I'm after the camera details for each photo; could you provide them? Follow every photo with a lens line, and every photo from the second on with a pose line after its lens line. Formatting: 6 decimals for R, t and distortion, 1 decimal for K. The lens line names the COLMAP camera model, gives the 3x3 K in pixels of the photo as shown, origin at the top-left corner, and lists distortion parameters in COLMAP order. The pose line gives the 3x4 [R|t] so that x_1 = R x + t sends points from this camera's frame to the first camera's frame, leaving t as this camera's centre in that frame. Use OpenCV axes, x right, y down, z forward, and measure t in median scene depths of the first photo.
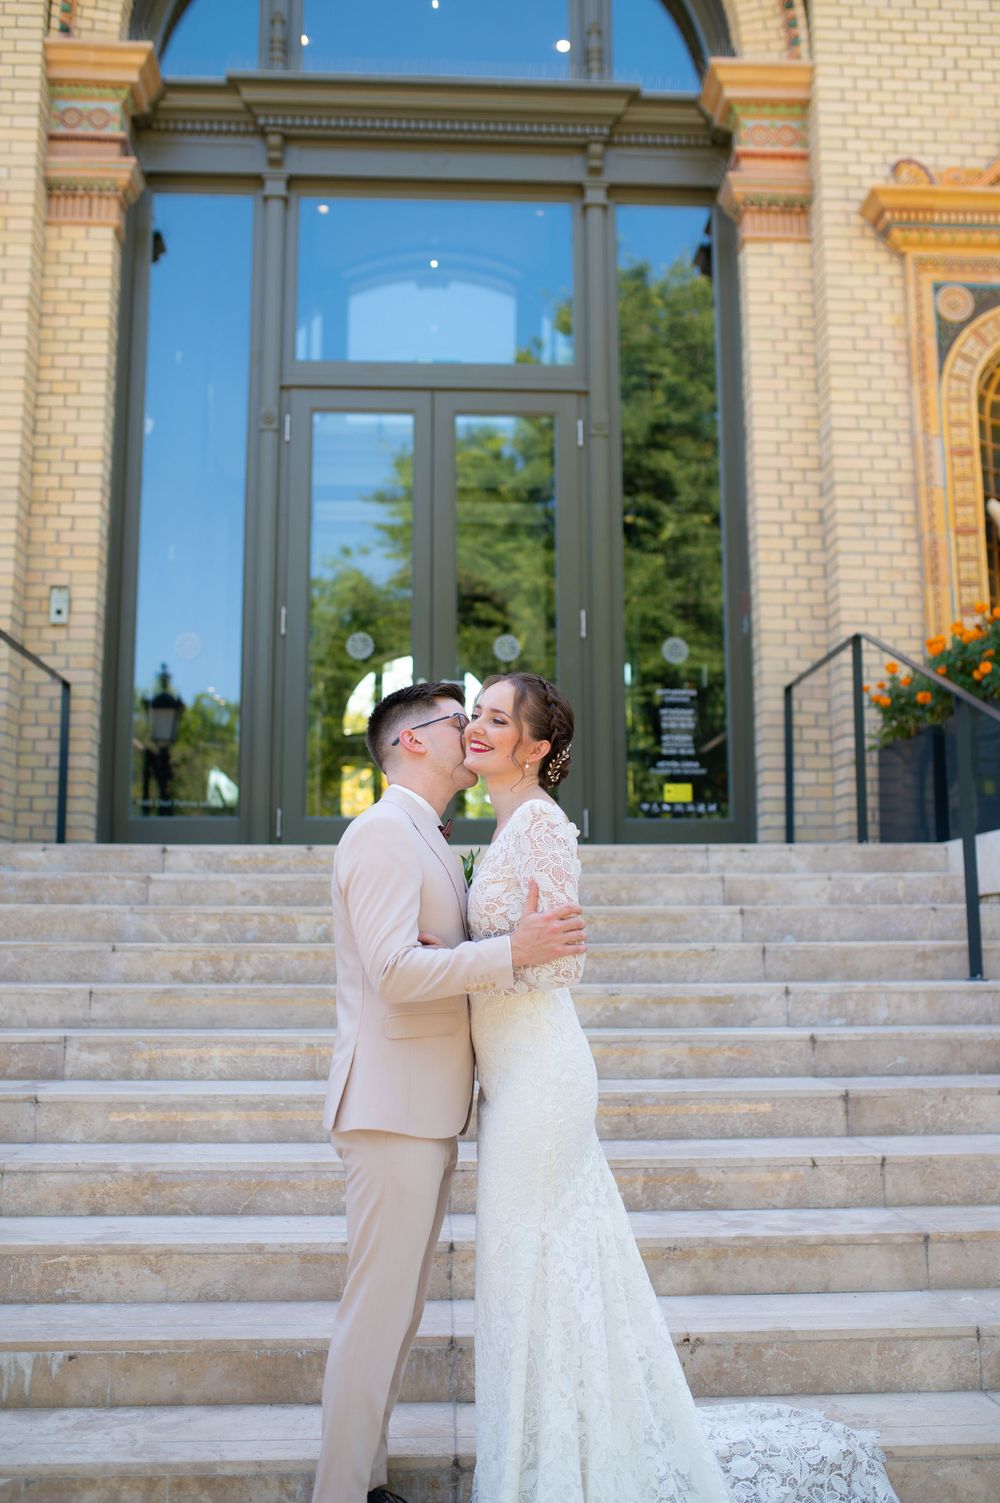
lens RADIAL K [[1452.1, 0, 501.3], [0, 1452.1, 736.9], [0, 0, 1]] dist [-0.065905, 0.100318]
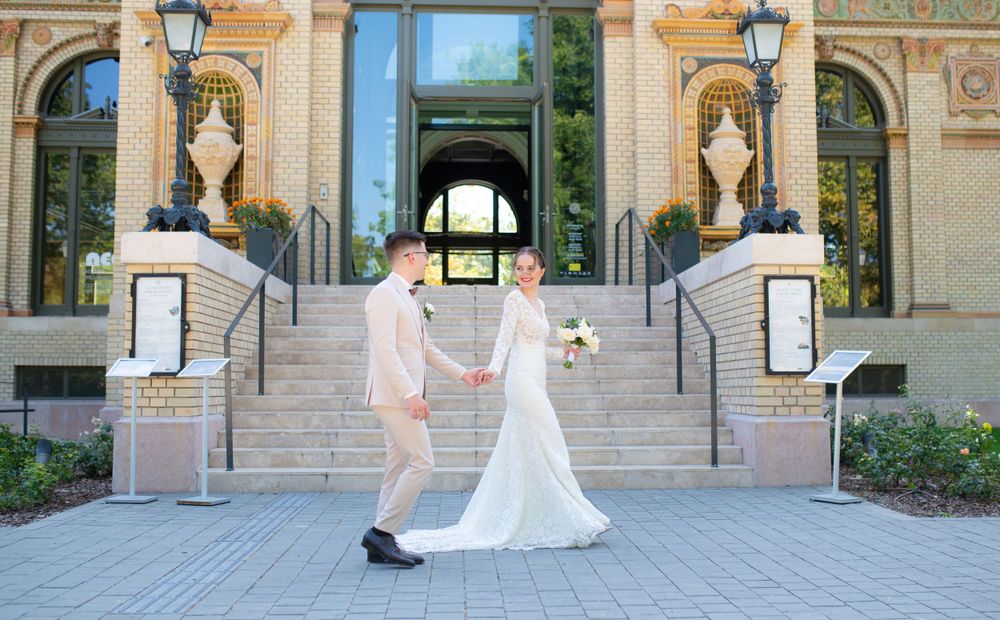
lens RADIAL K [[1043.4, 0, 537.7], [0, 1043.4, 310.6], [0, 0, 1]] dist [-0.076259, 0.142257]
pose [[0.999974, 0.000863, 0.007201, 0.048745], [-0.001429, 0.996882, 0.078898, -0.028307], [-0.007111, -0.078906, 0.996857, -0.791022]]
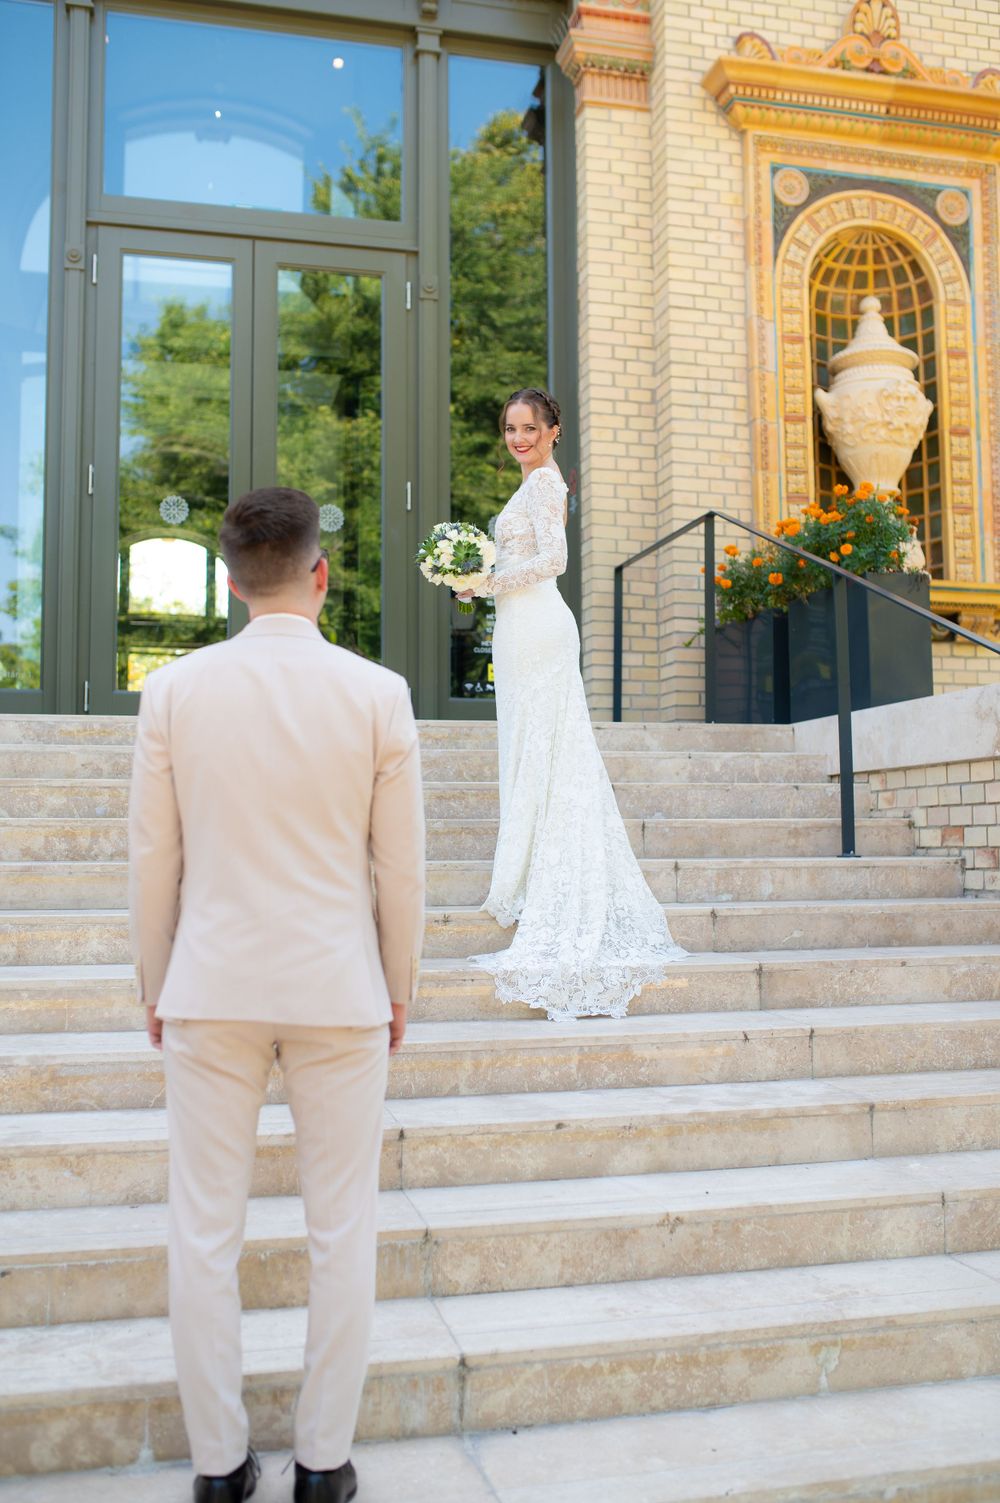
lens RADIAL K [[1433.3, 0, 492.5], [0, 1433.3, 743.9], [0, 0, 1]] dist [-0.063929, 0.097182]
pose [[0.983033, 0.011532, 0.183069, -0.064715], [-0.026037, 0.996689, 0.077030, 0.012498], [-0.181574, -0.080490, 0.980078, 0.045096]]
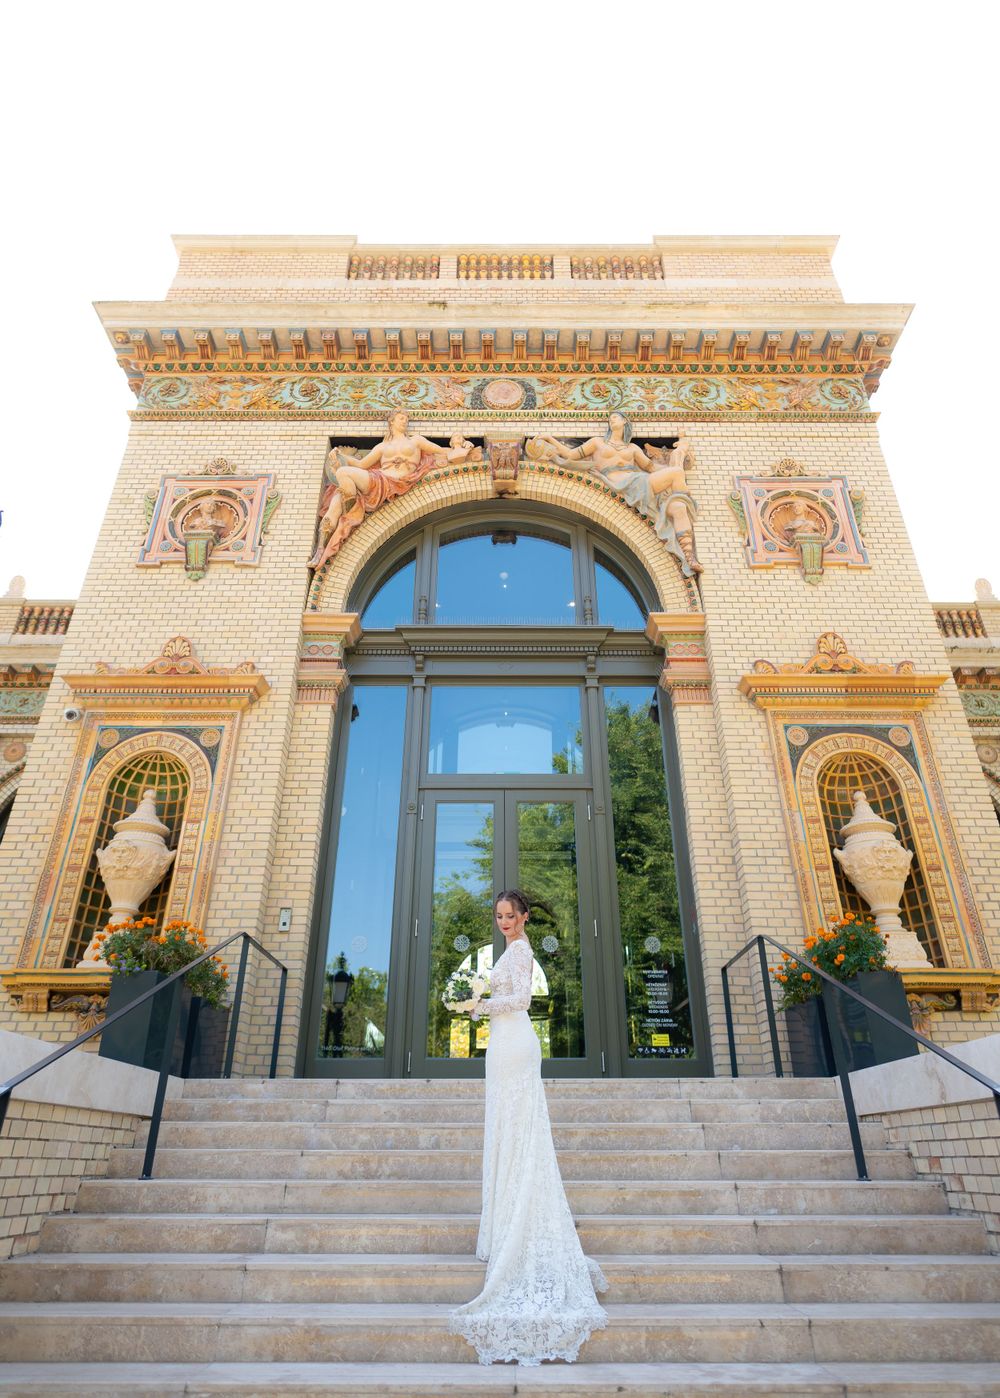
lens RADIAL K [[860.8, 0, 504.0], [0, 860.8, 638.6], [0, 0, 1]] dist [0.003792, -0.001088]
pose [[0.998613, -0.024941, -0.046364, 0.005877], [0.005291, 0.923752, -0.382955, -0.007334], [0.052380, 0.382178, 0.922603, -0.045683]]
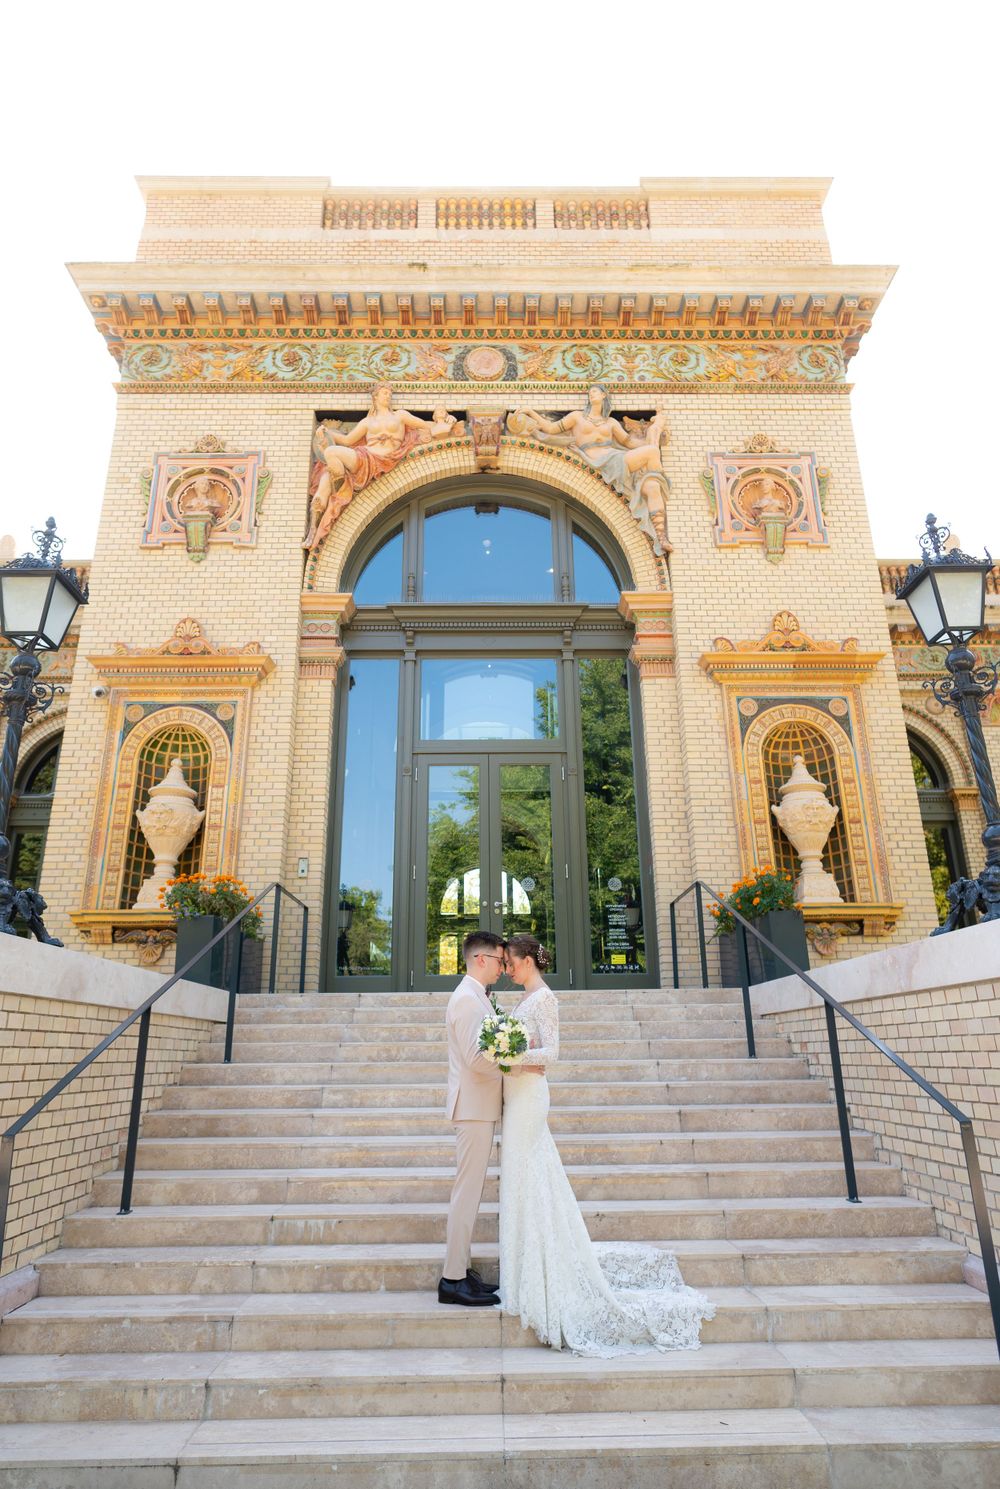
lens RADIAL K [[894.3, 0, 500.0], [0, 894.3, 744.5], [0, 0, 1]] dist [0.004032, -0.000166]
pose [[0.999082, -0.021204, -0.037211, 0.015701], [0.014111, 0.983297, -0.181460, -0.029810], [0.040438, 0.180768, 0.982694, -0.232904]]
